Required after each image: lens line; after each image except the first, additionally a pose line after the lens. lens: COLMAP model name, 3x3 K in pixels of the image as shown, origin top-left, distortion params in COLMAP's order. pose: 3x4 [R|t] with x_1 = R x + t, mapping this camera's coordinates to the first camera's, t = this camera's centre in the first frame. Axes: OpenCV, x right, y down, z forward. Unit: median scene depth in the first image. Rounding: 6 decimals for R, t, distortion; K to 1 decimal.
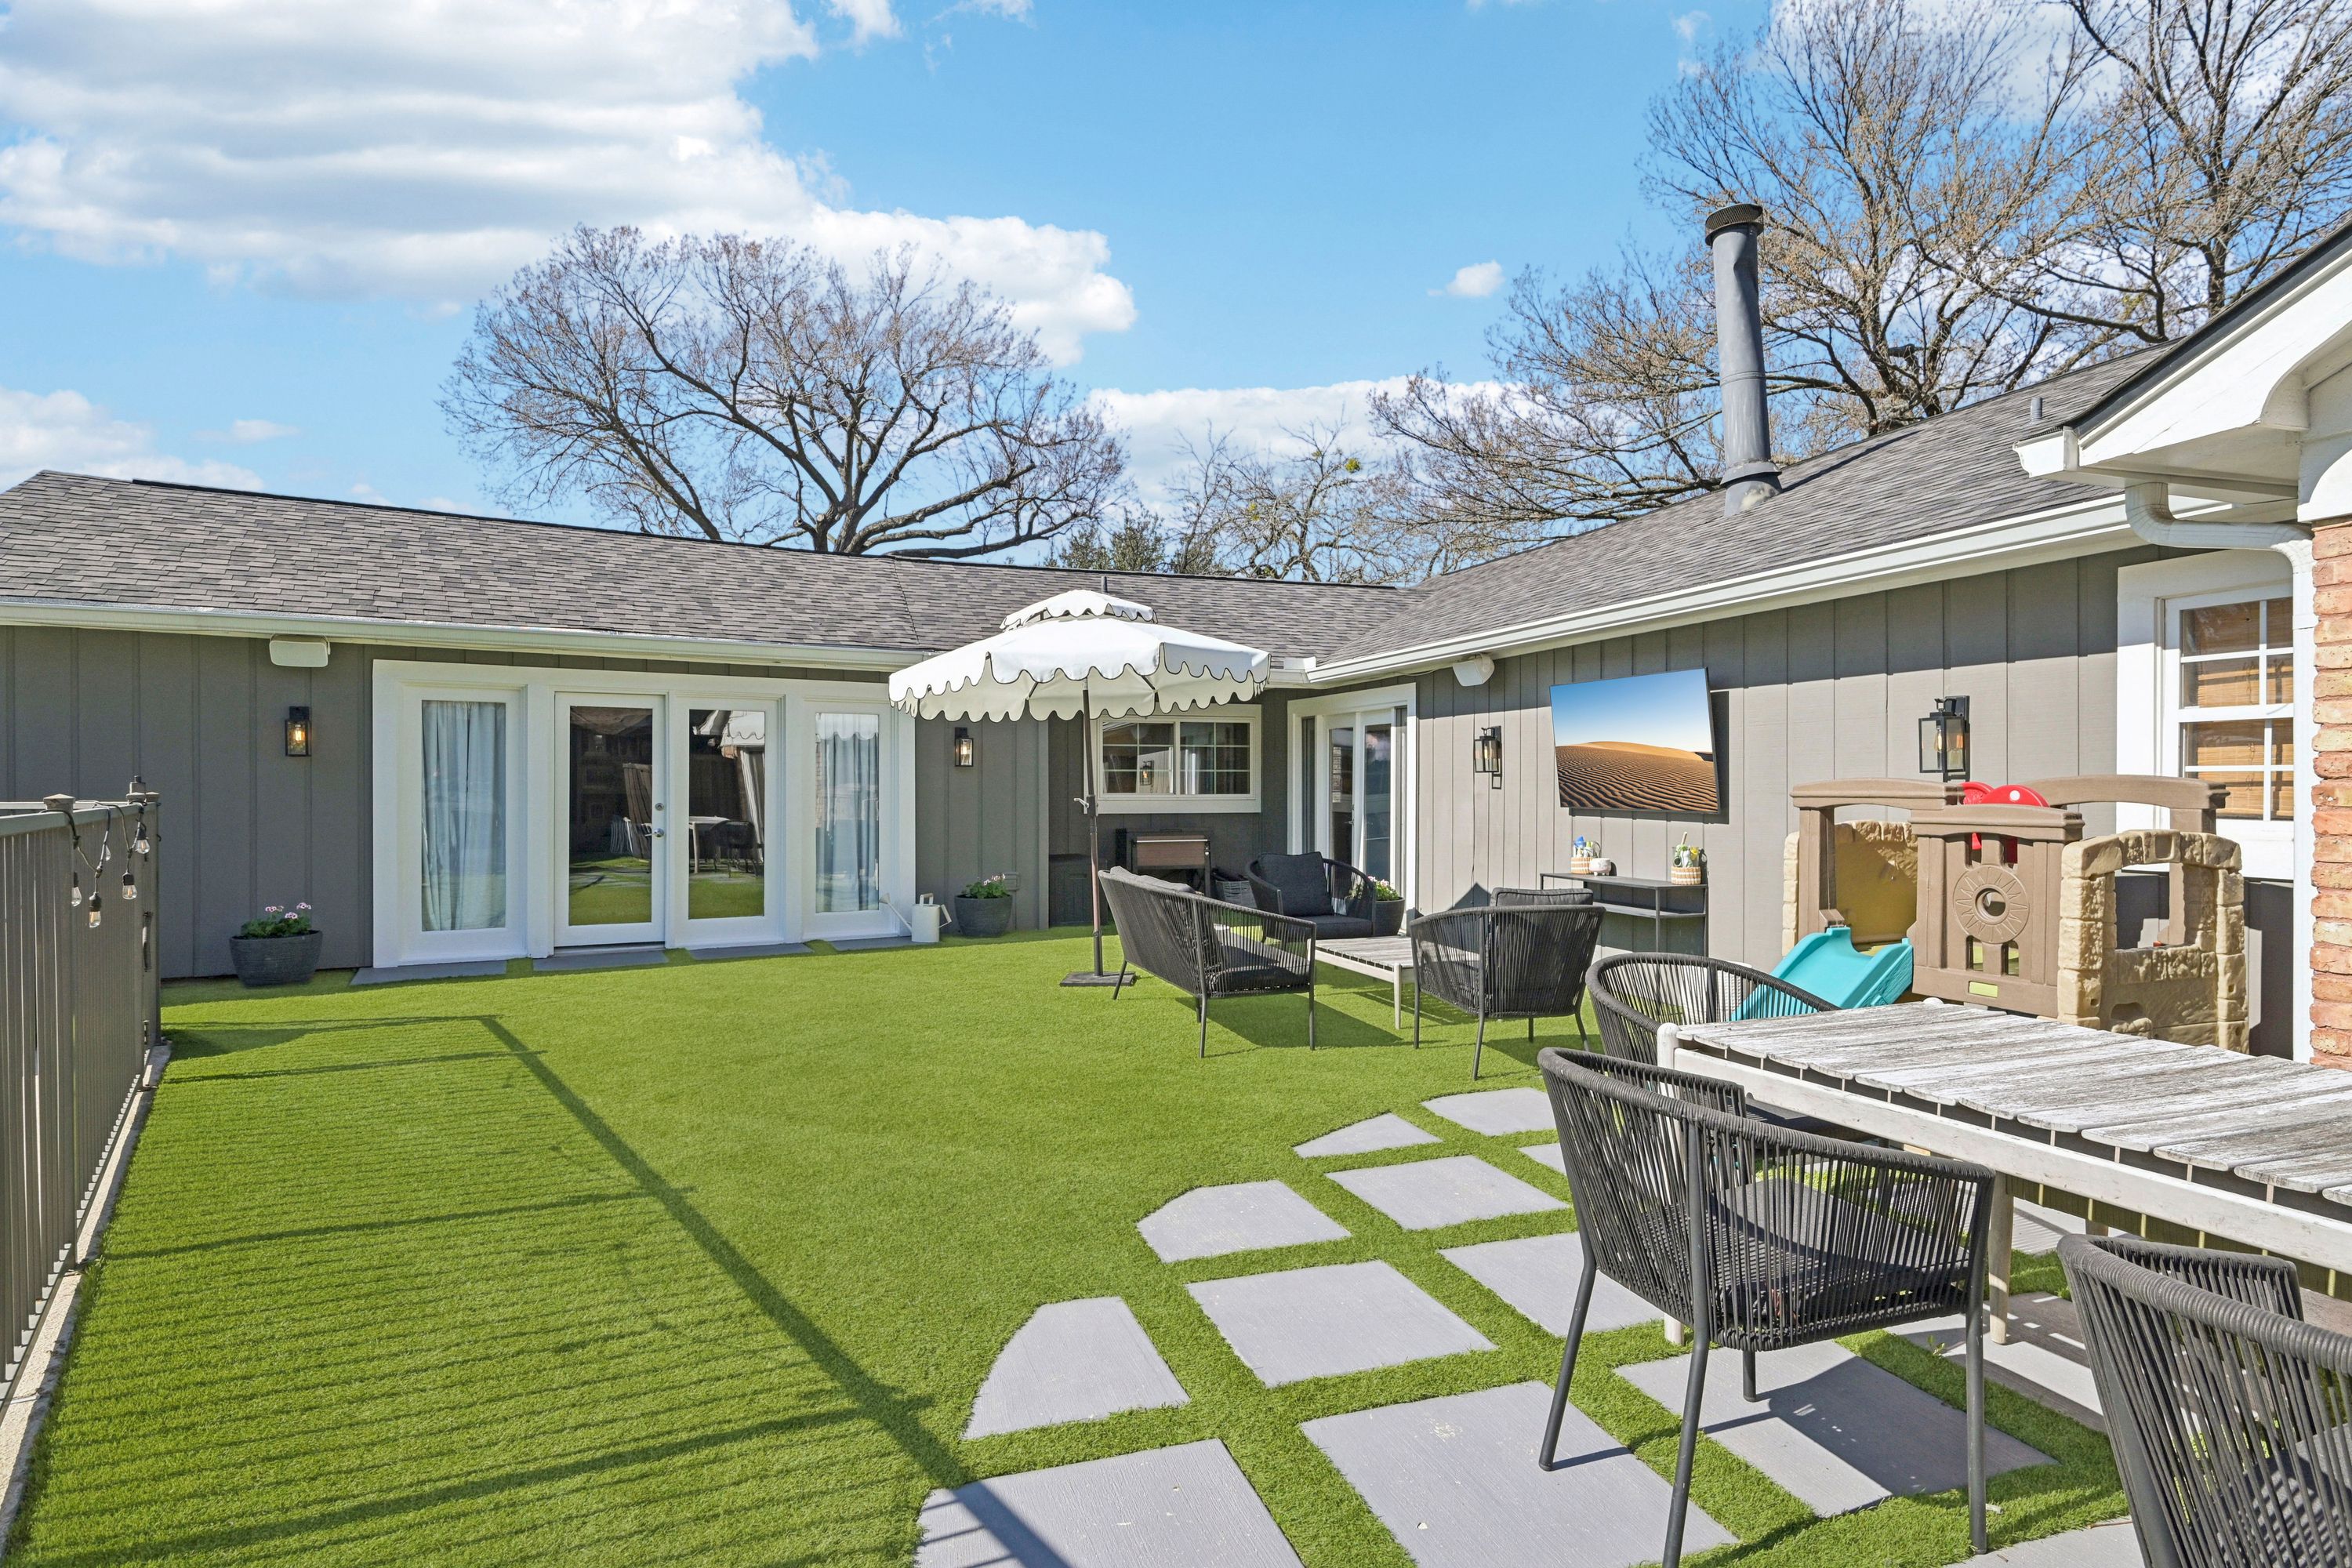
lens RADIAL K [[1228.7, 0, 1206.7], [0, 1228.7, 785.1], [0, 0, 1]] dist [0.001620, 0.000096]
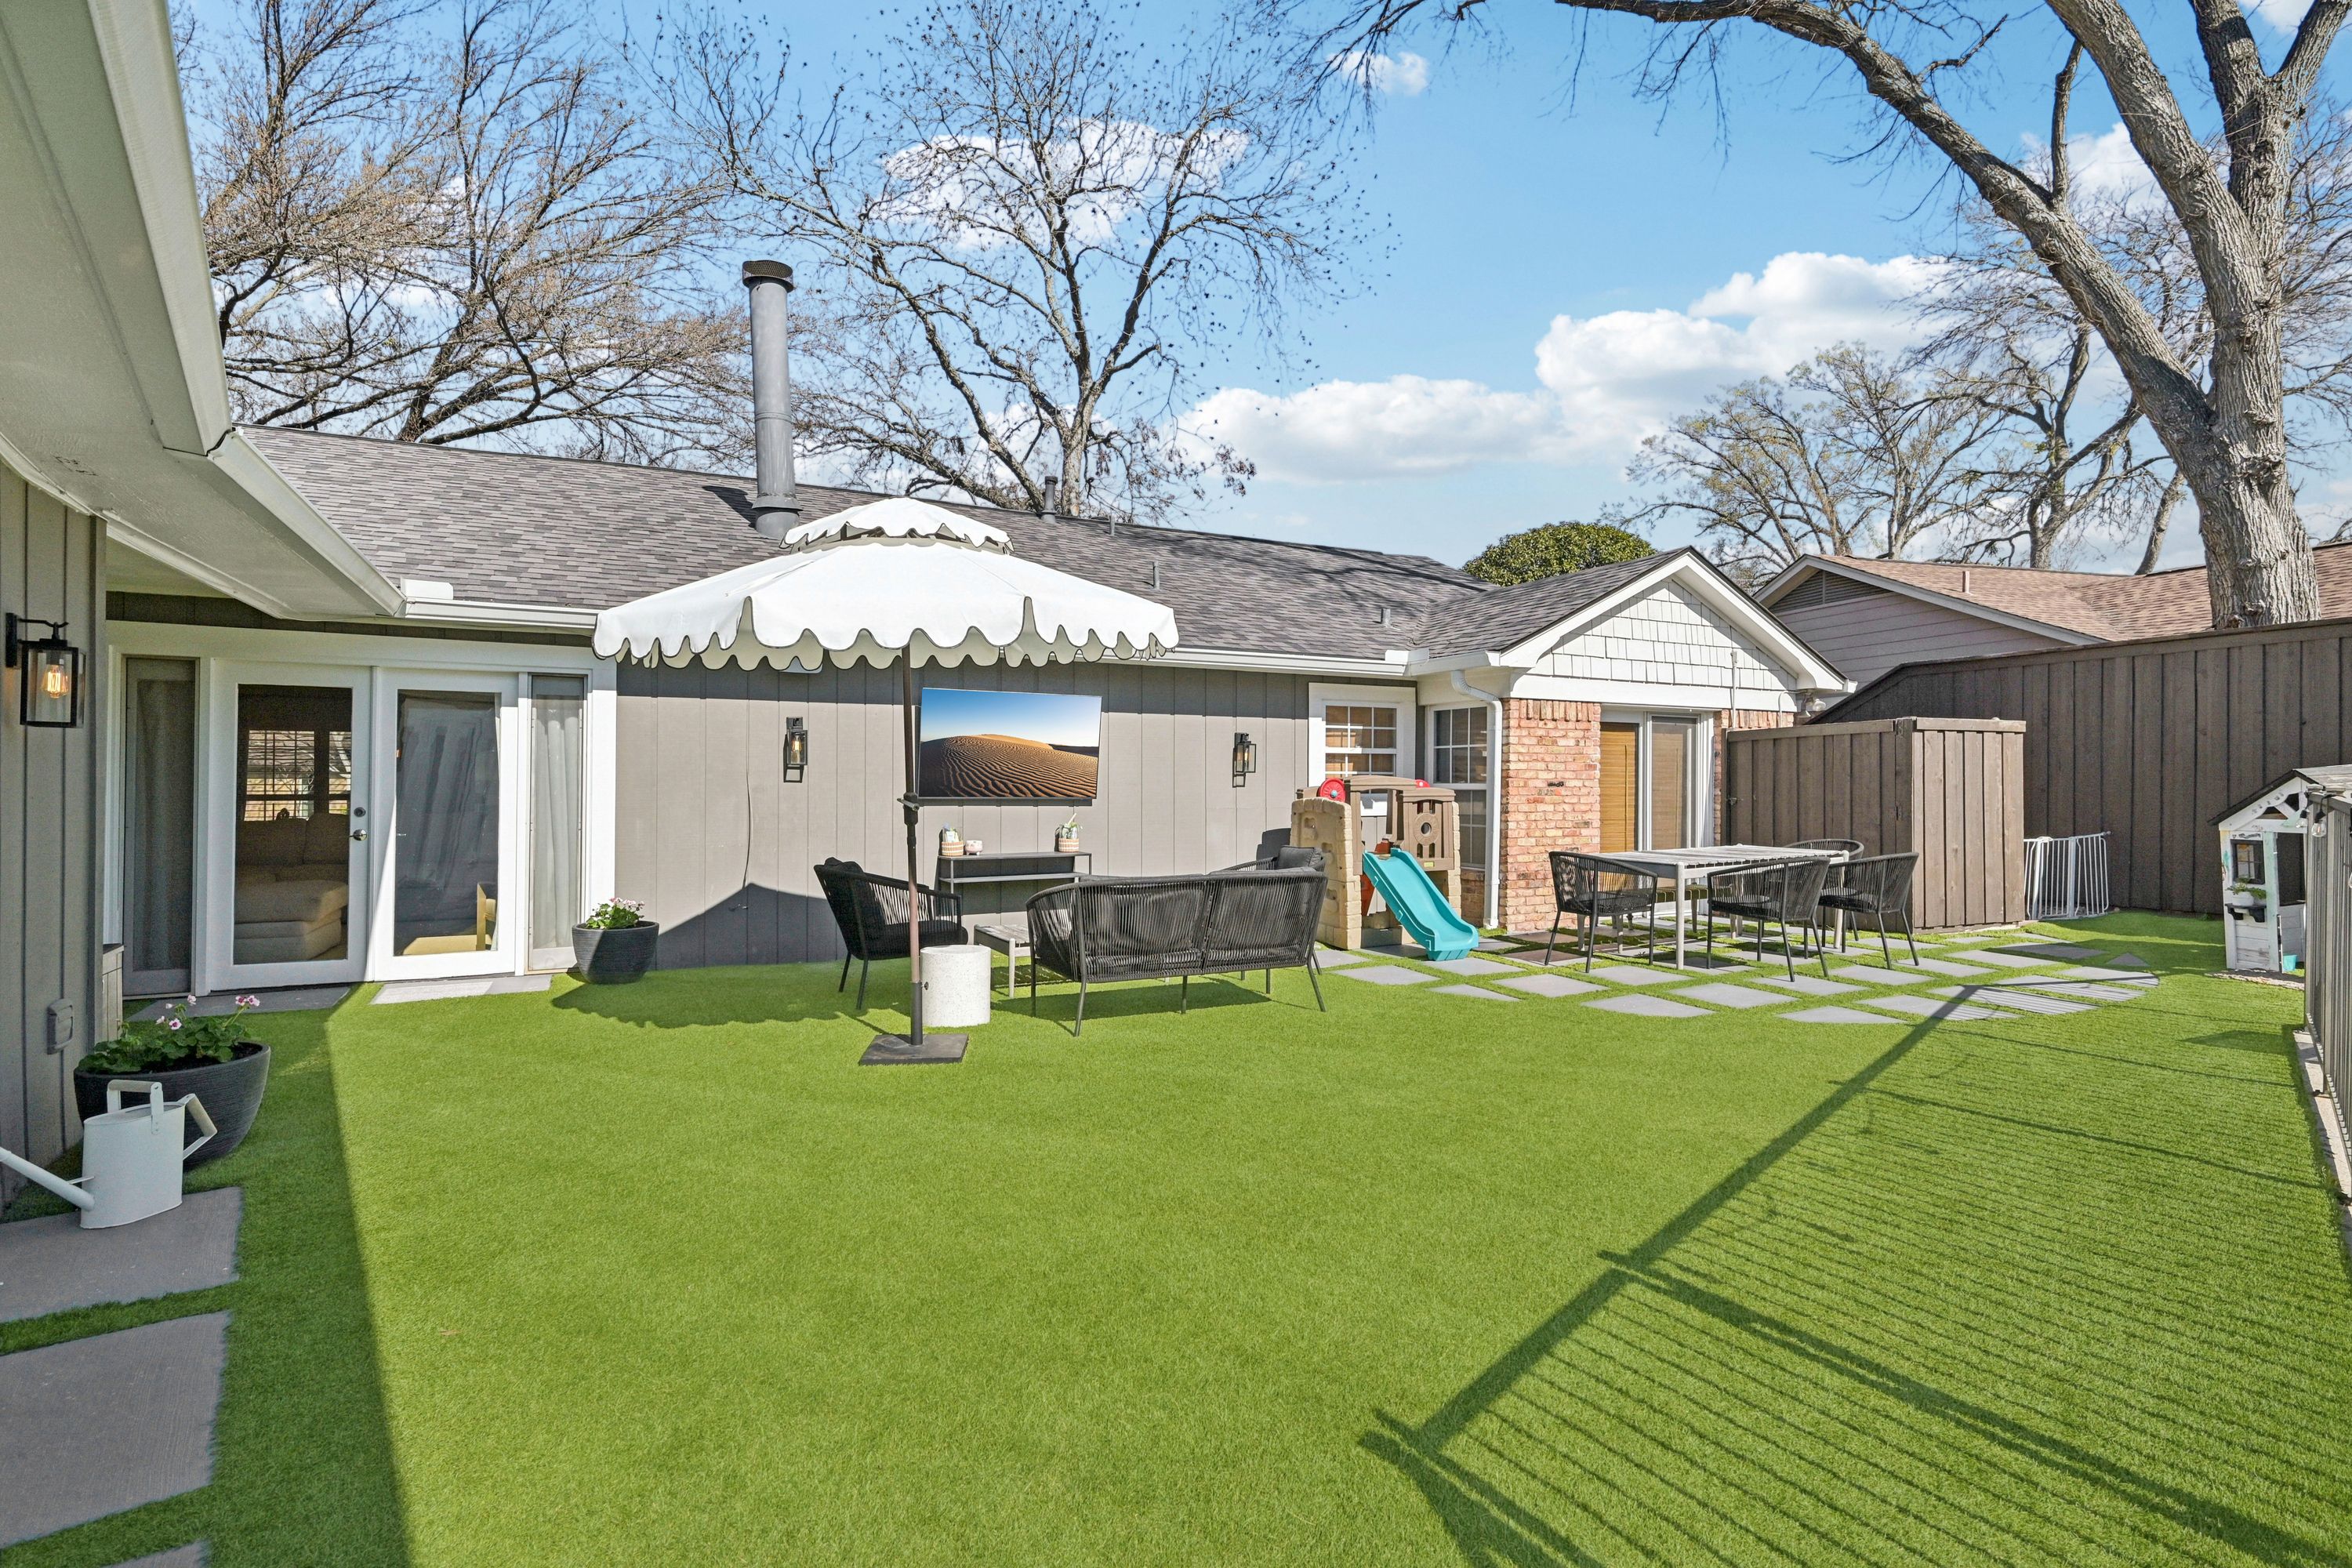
lens RADIAL K [[1121.6, 0, 1176.3], [0, 1121.6, 774.3], [0, 0, 1]] dist [0.000332, 0.000380]
pose [[-0.136778, 0.004571, 0.990591, -1.243286], [-0.003138, 0.999982, -0.005047, 0.001755], [-0.990597, -0.003799, -0.136761, 1.518240]]
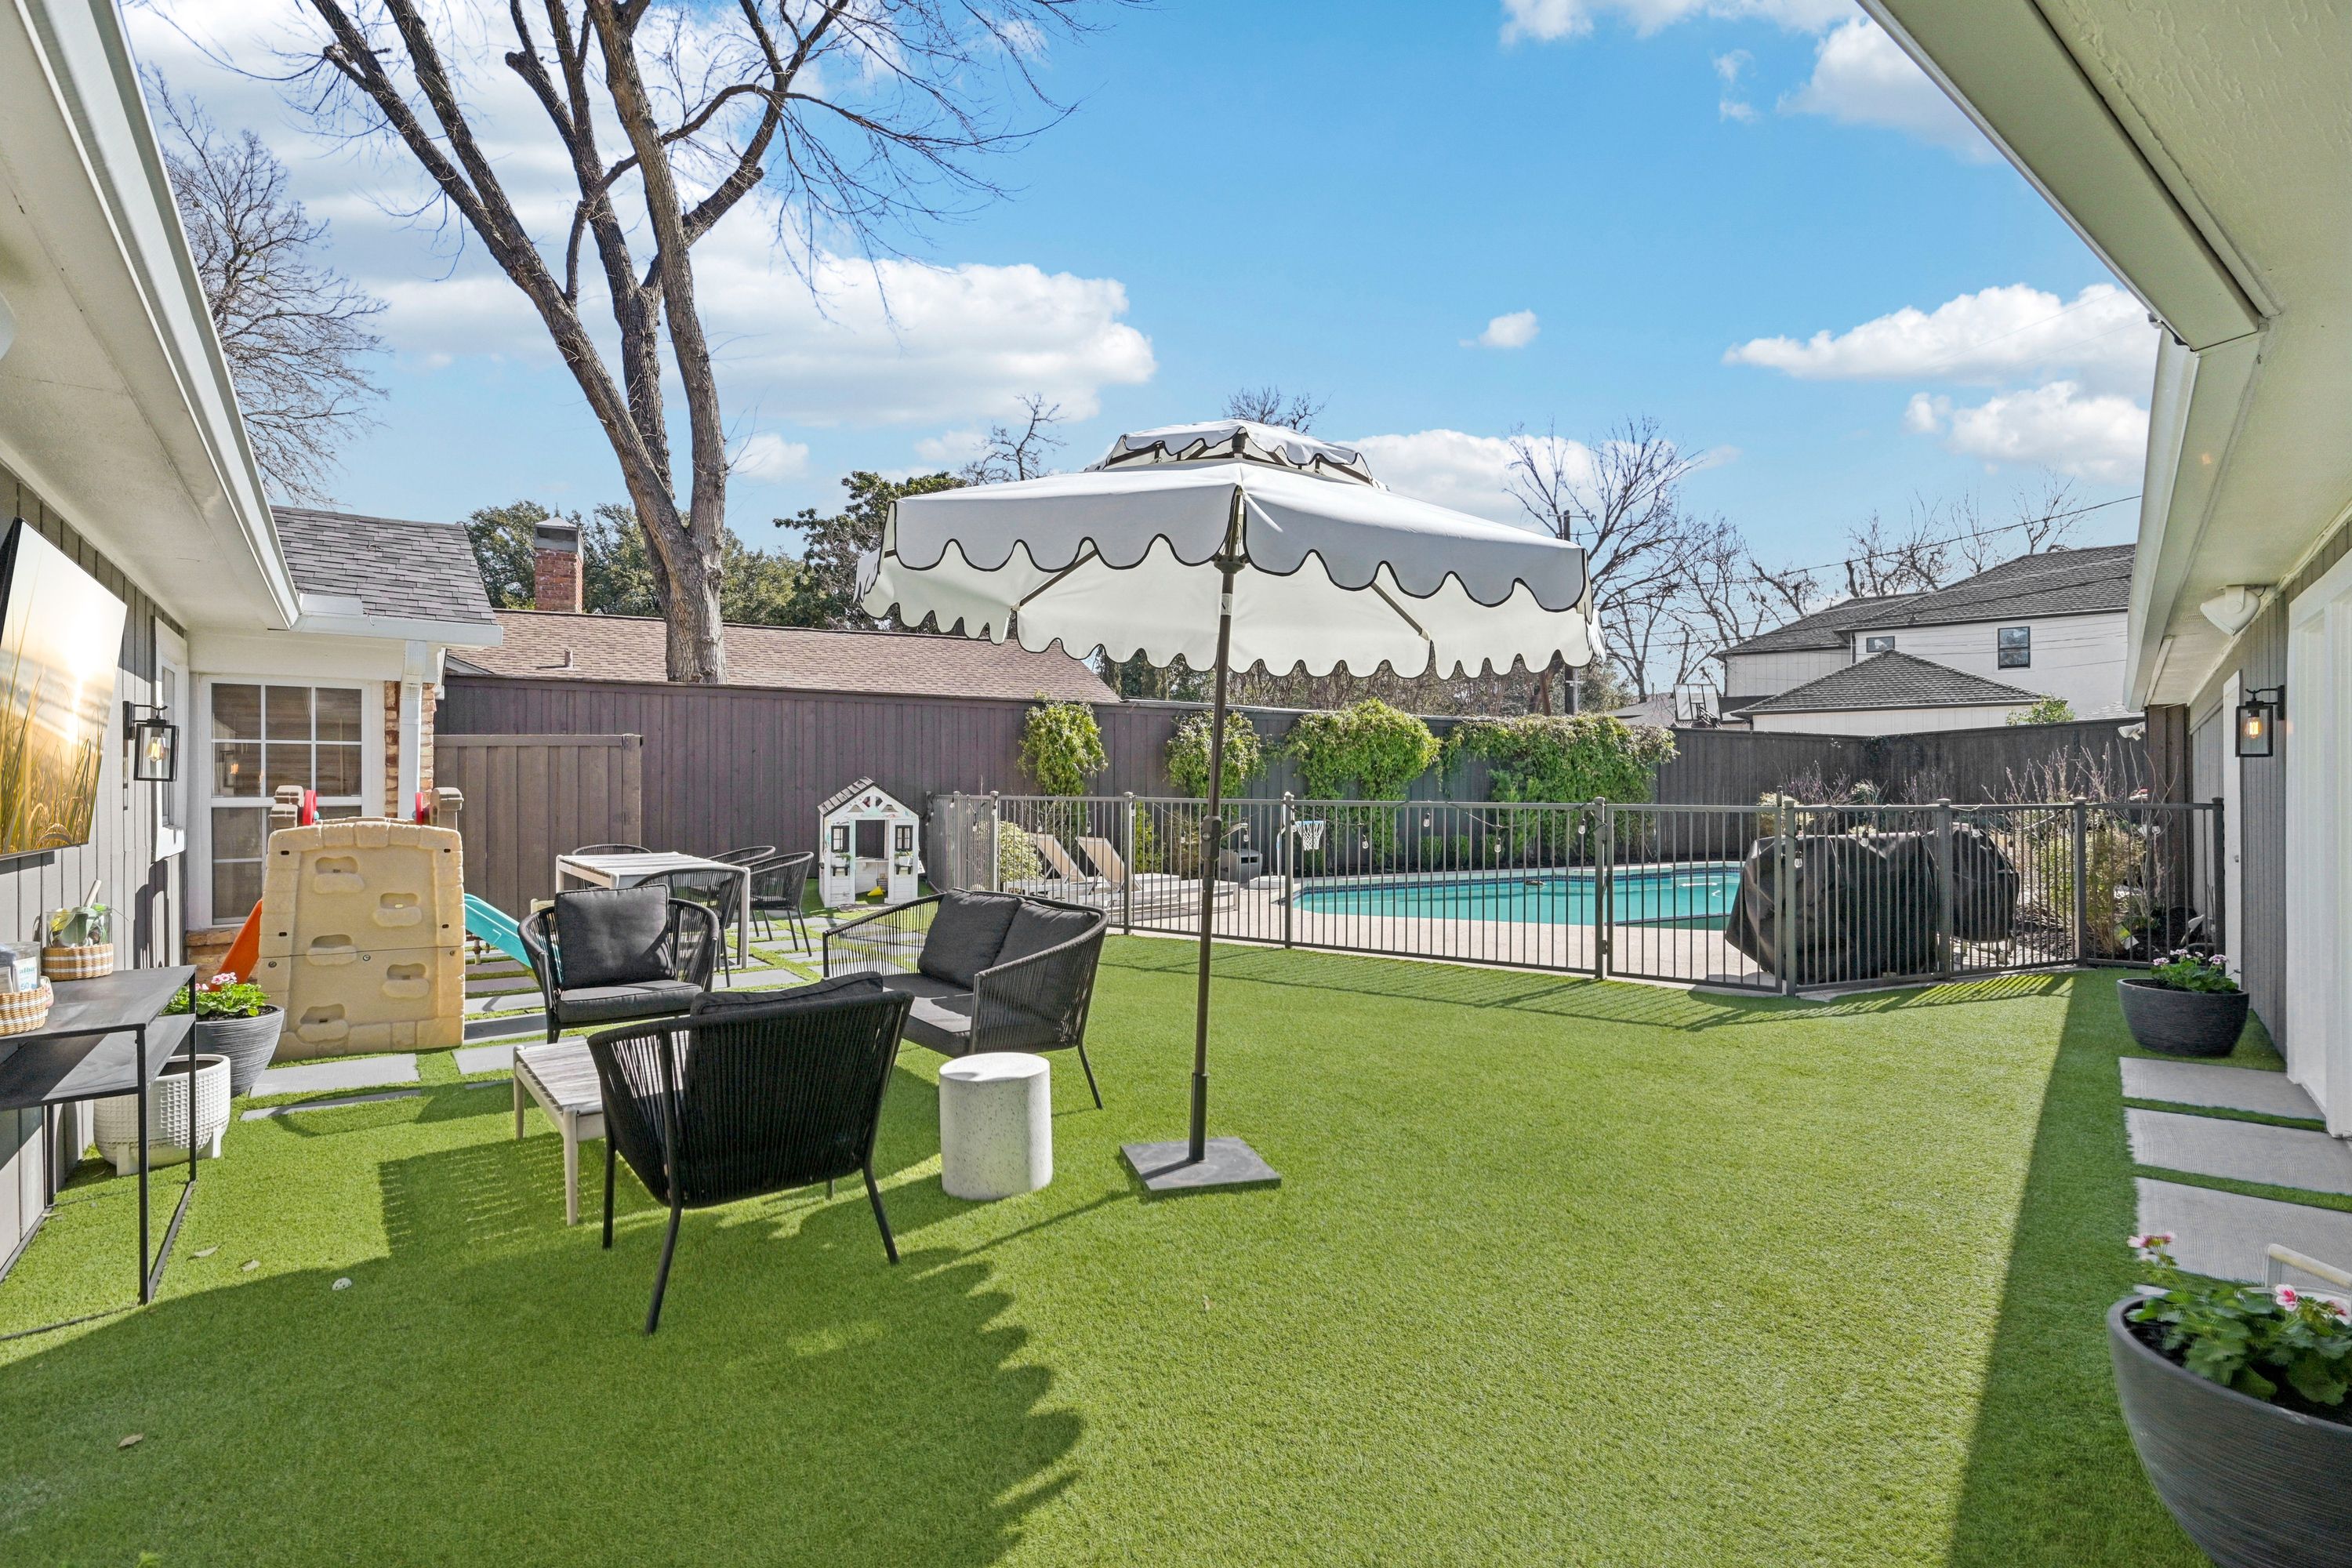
lens RADIAL K [[1082.0, 0, 1176.0], [0, 1082.0, 784.0], [0, 0, 1]] dist [0.000955, 0.000215]
pose [[-0.951505, -0.001096, -0.307630, 0.106514], [0.000490, 0.999987, -0.005080, -0.001021], [0.307632, -0.004985, -0.951492, 2.340059]]
